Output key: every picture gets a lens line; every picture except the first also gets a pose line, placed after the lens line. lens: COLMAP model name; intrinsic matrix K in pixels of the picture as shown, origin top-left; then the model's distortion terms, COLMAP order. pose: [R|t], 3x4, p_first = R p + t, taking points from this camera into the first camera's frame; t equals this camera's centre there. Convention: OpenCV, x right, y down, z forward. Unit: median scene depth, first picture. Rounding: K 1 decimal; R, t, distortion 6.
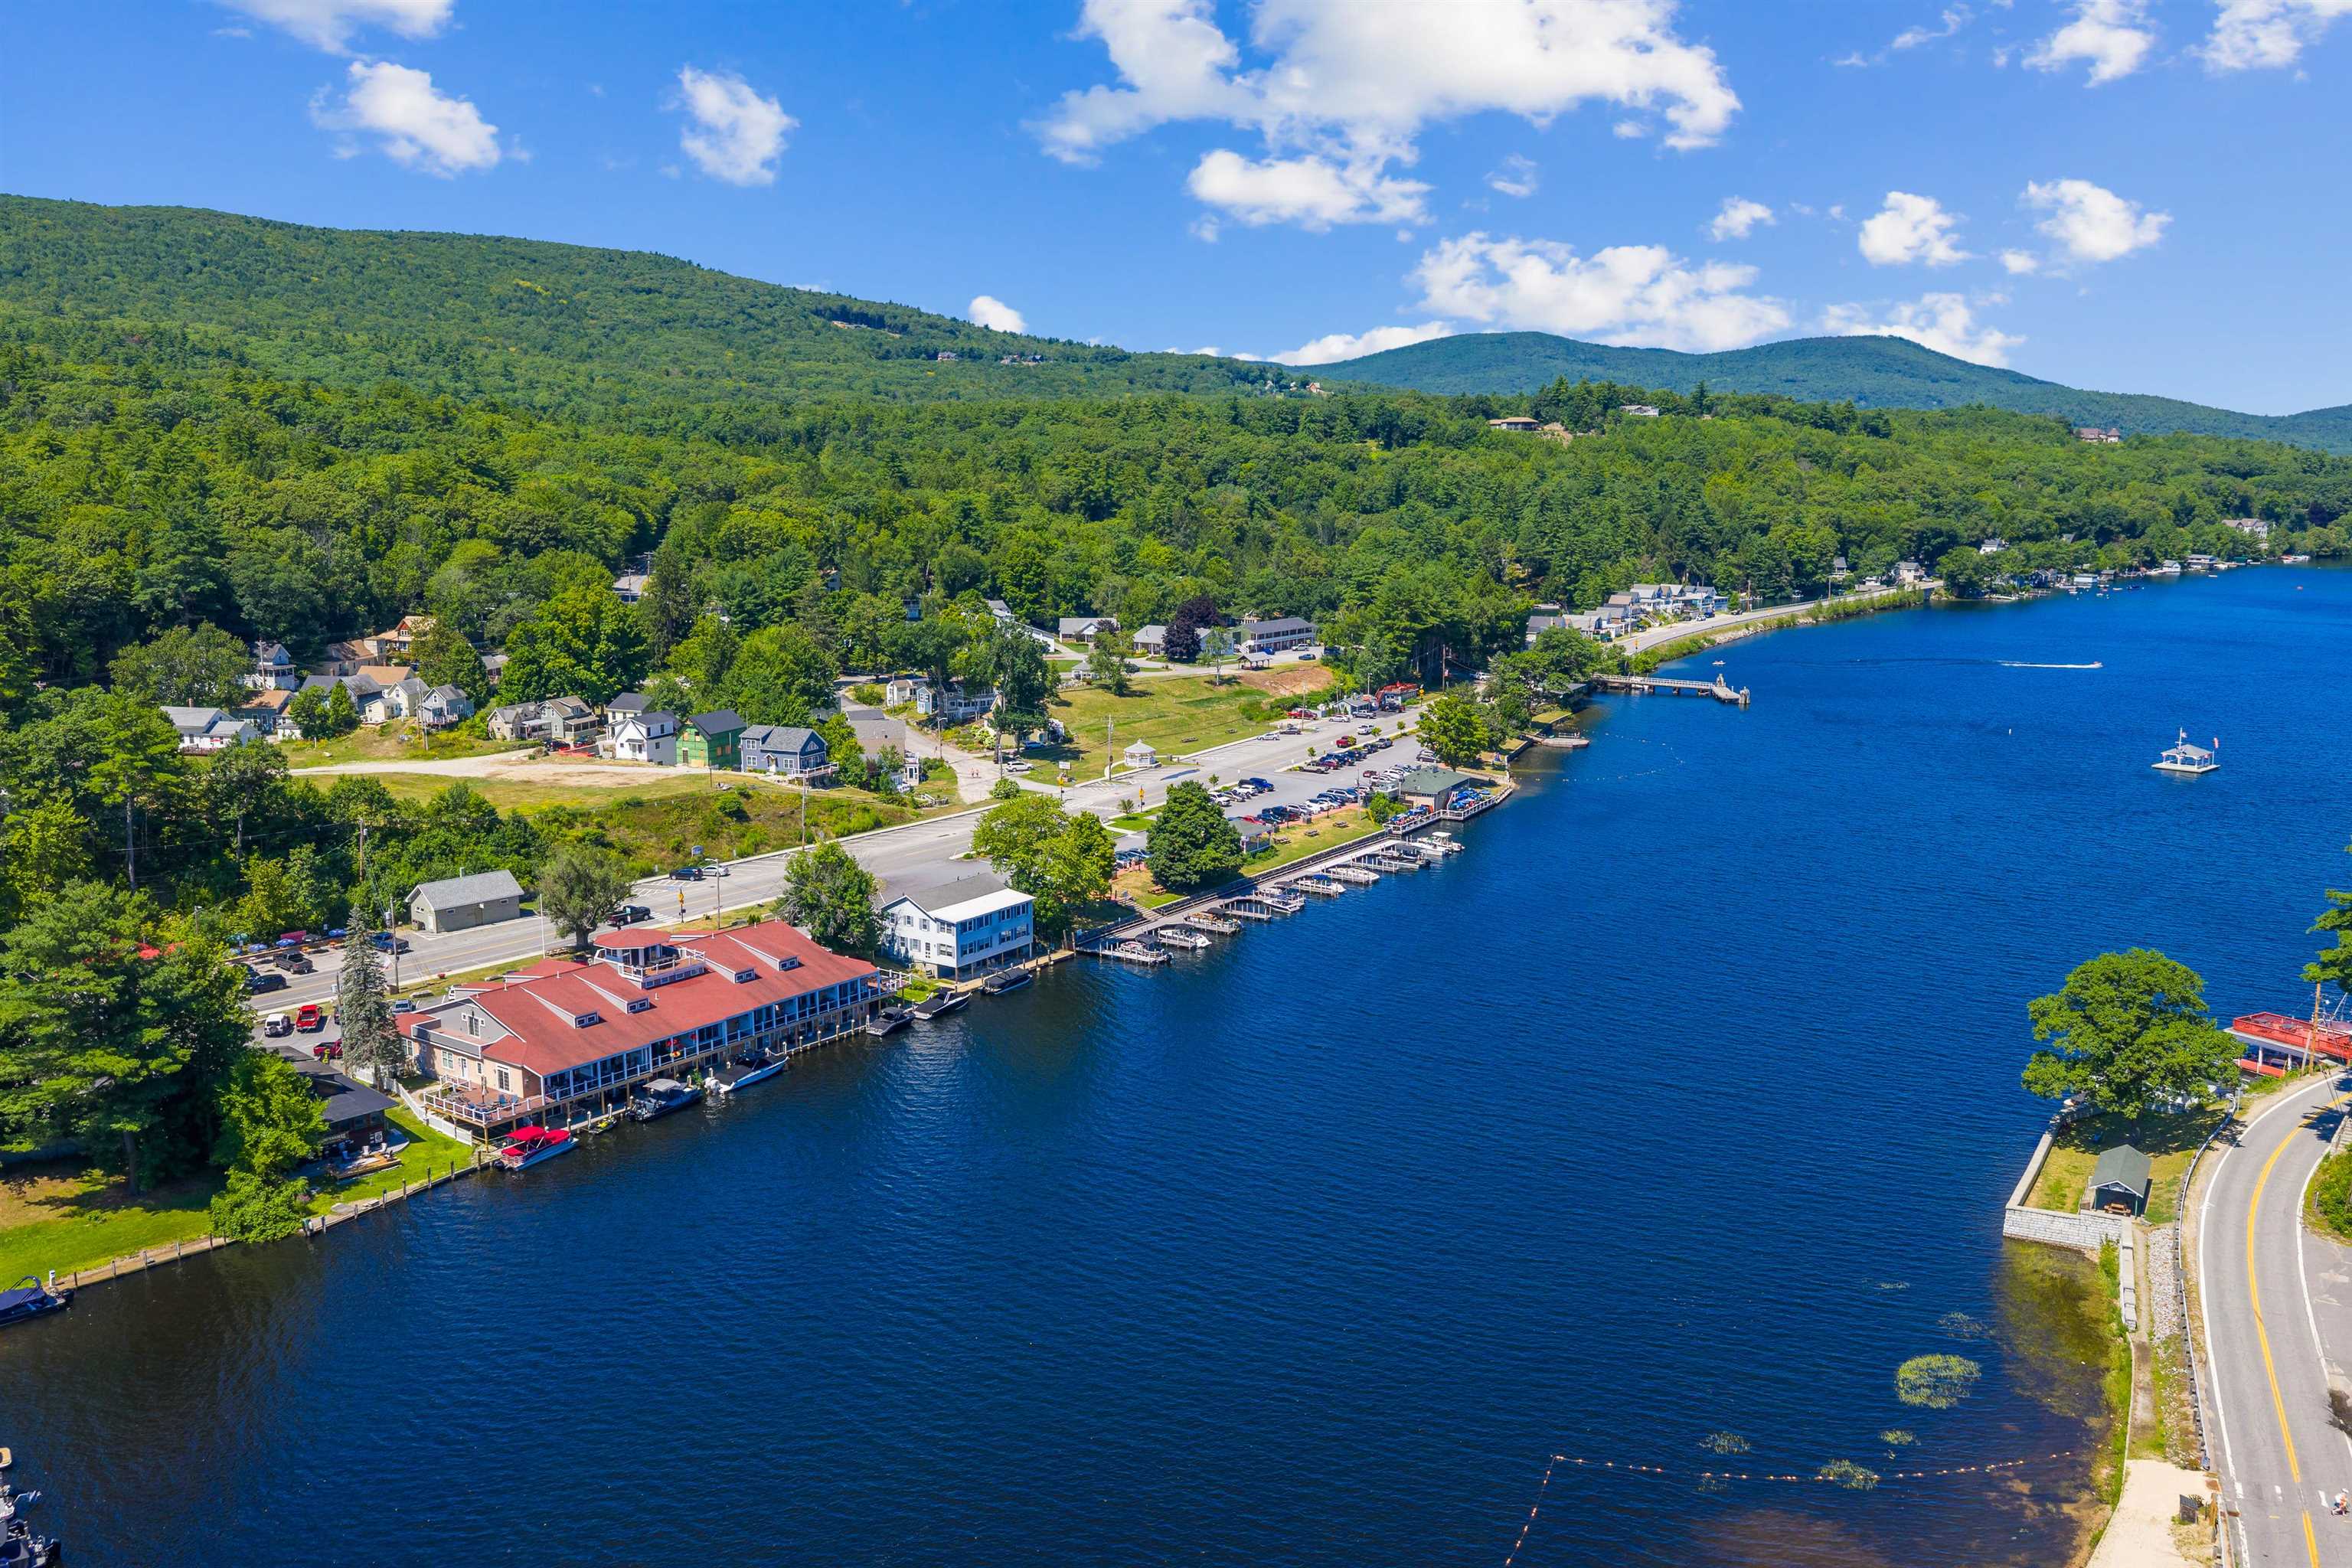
lens RADIAL K [[1958.8, 0, 1176.0], [0, 1958.8, 784.0], [0, 0, 1]] dist [0.017886, -0.018958]
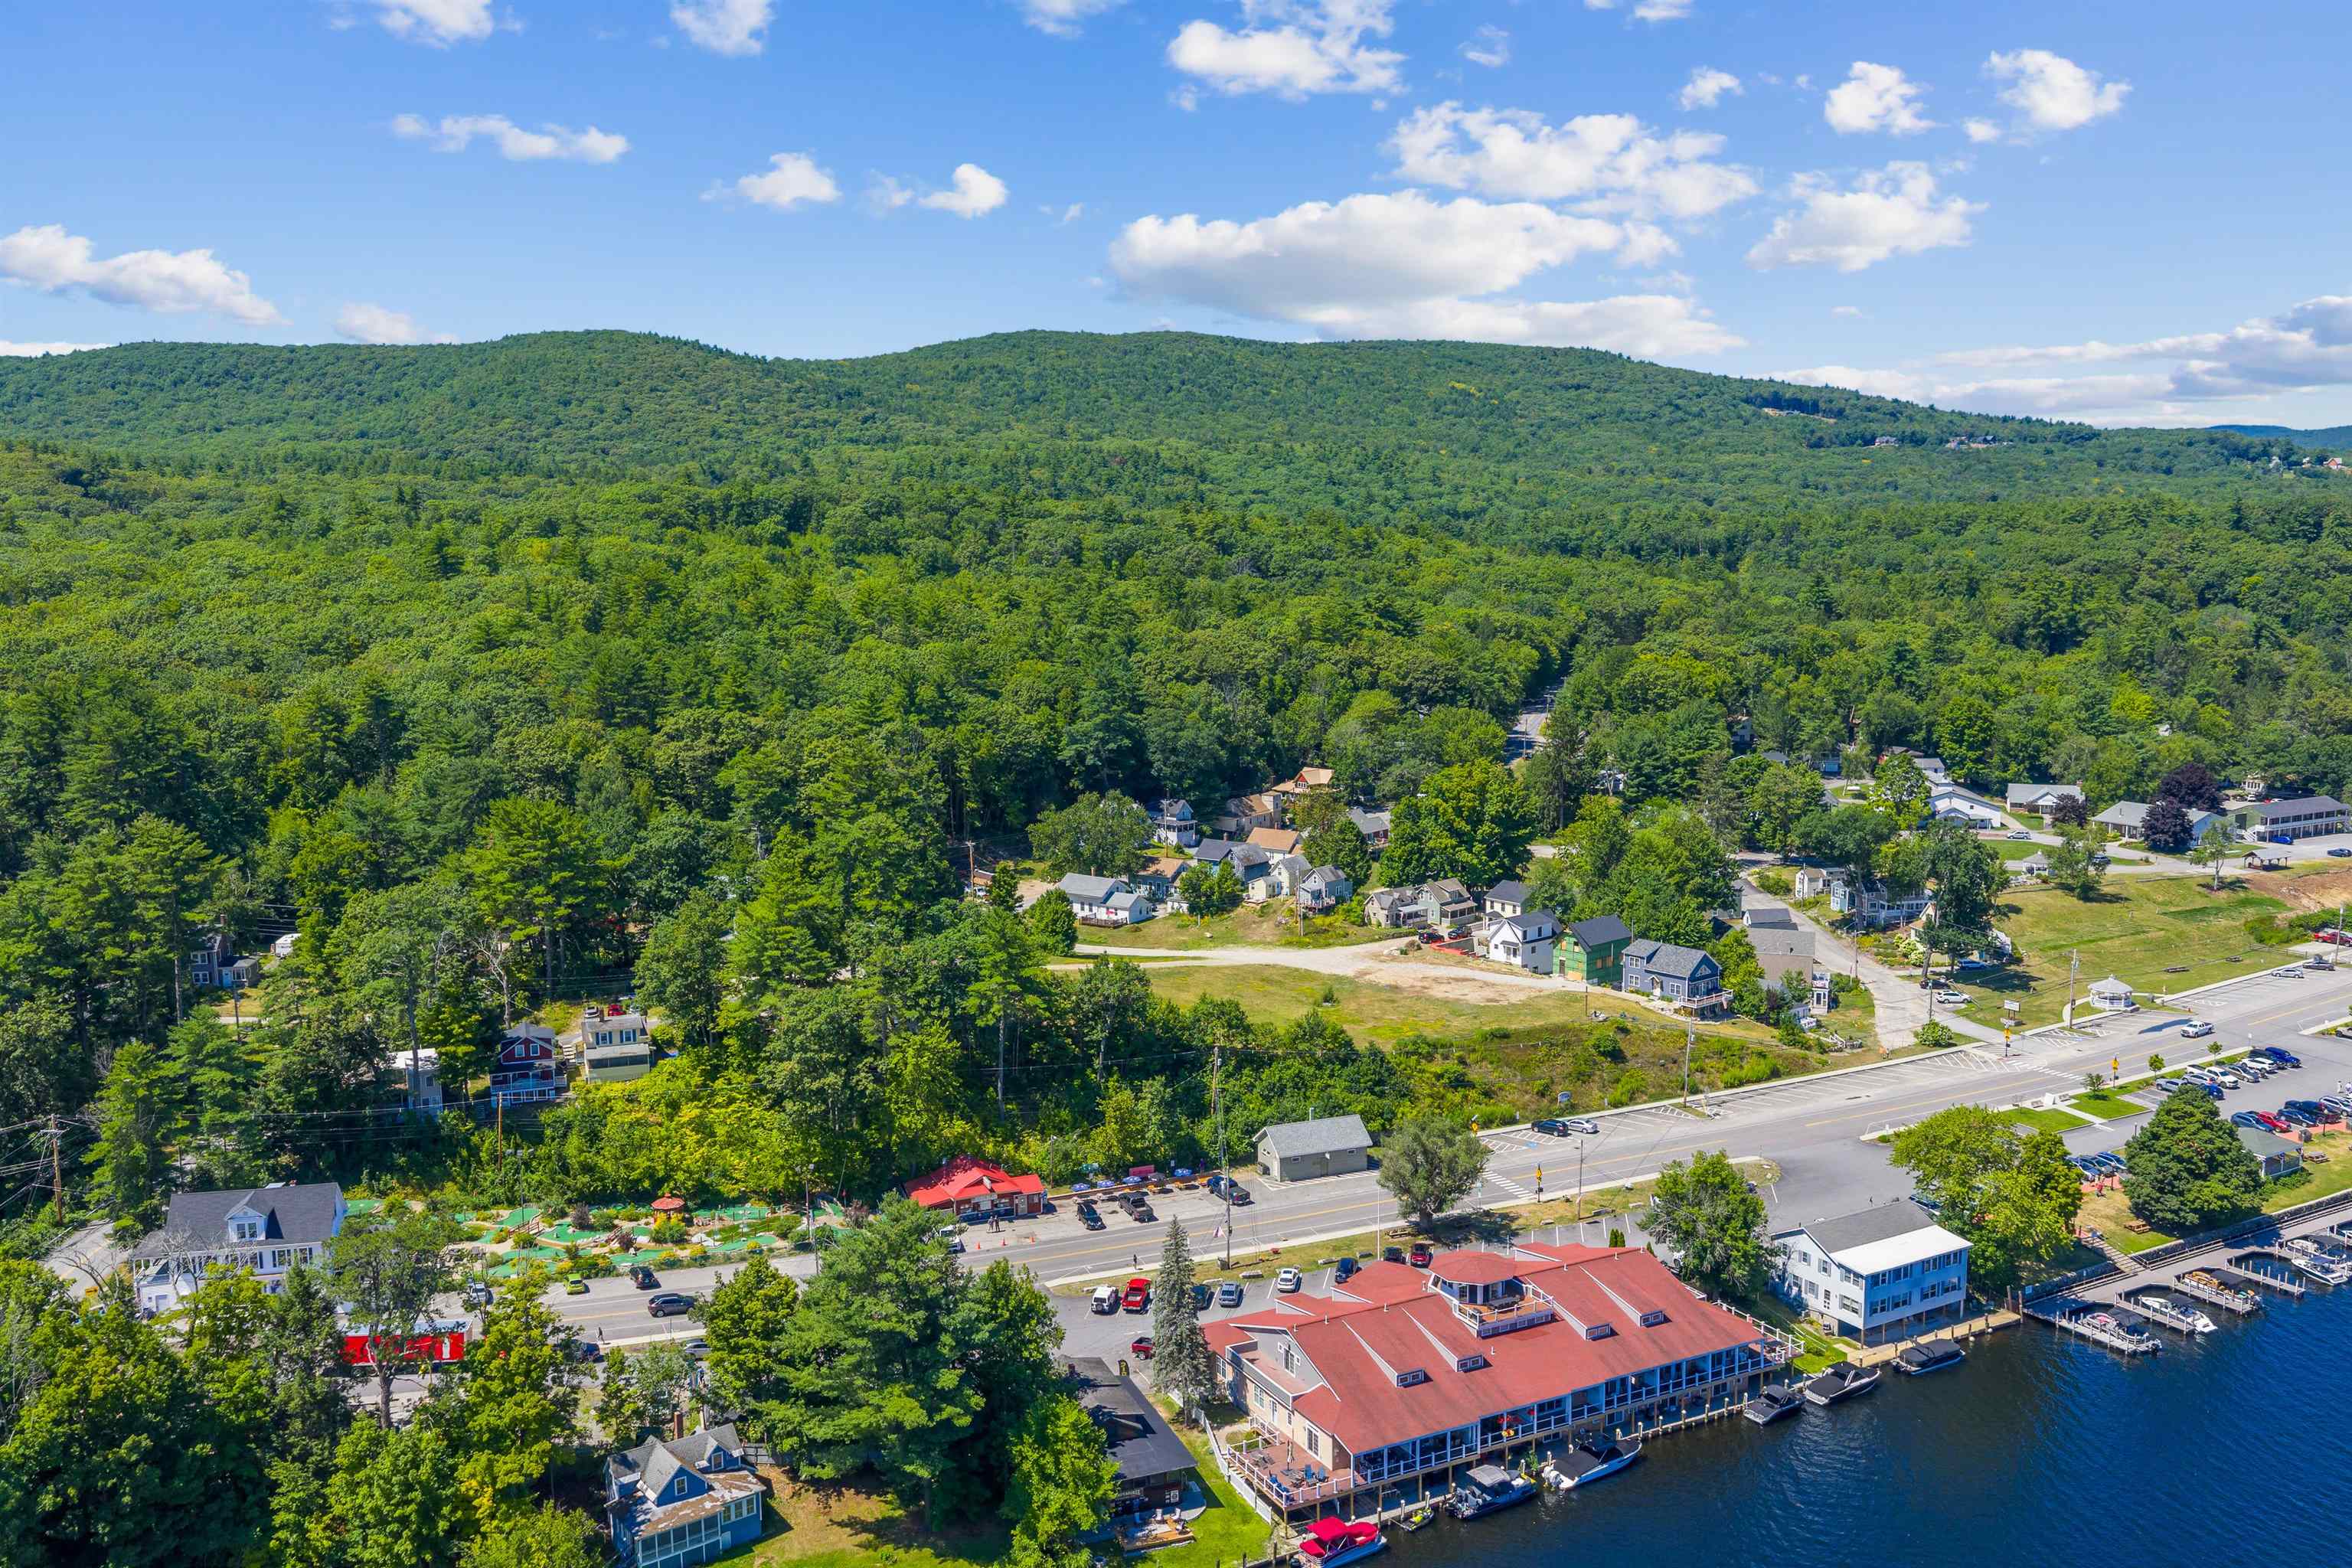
lens RADIAL K [[1958.8, 0, 1176.0], [0, 1958.8, 784.0], [0, 0, 1]] dist [0.017886, -0.018958]
pose [[0.897794, 0.048580, -0.437729, -0.015338], [-0.066229, 0.997488, -0.025134, -0.061517], [0.435408, 0.051556, 0.898756, 0.091925]]
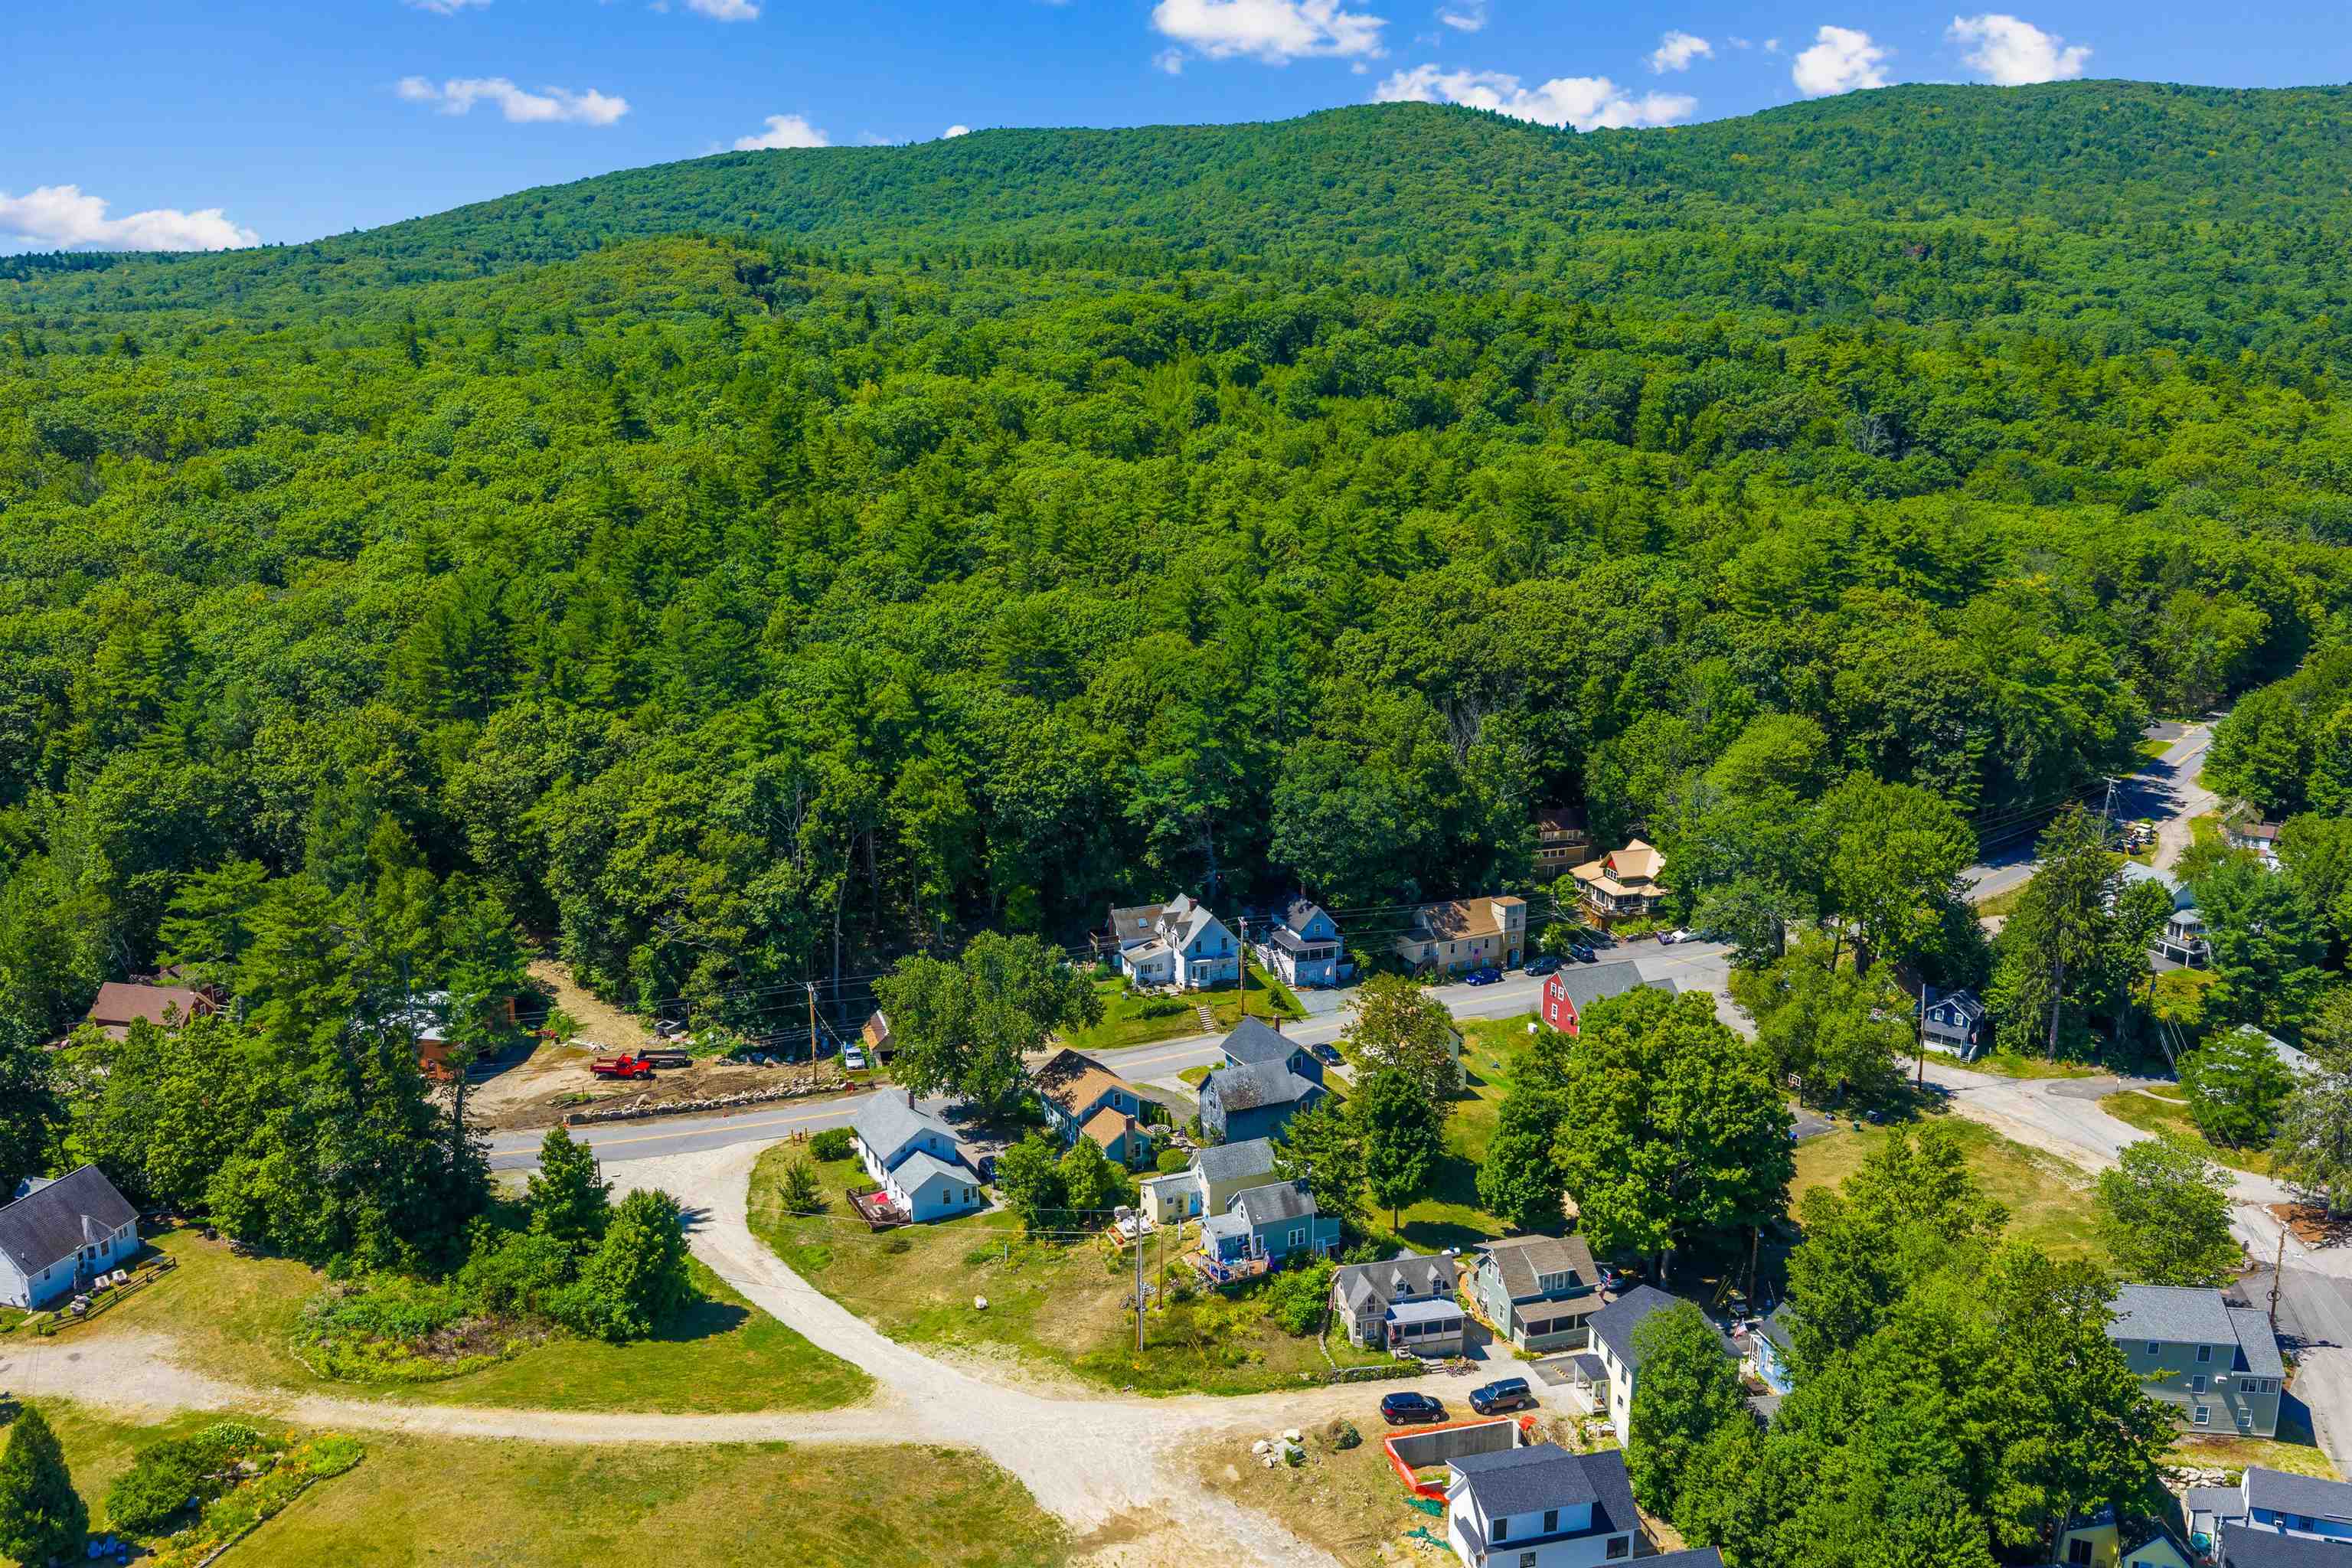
lens RADIAL K [[1958.8, 0, 1176.0], [0, 1958.8, 784.0], [0, 0, 1]] dist [0.017886, -0.018958]
pose [[0.614810, 0.187454, -0.766074, -0.036036], [-0.138063, 0.981925, 0.129469, -0.206515], [0.776497, 0.026167, 0.629577, 0.676184]]
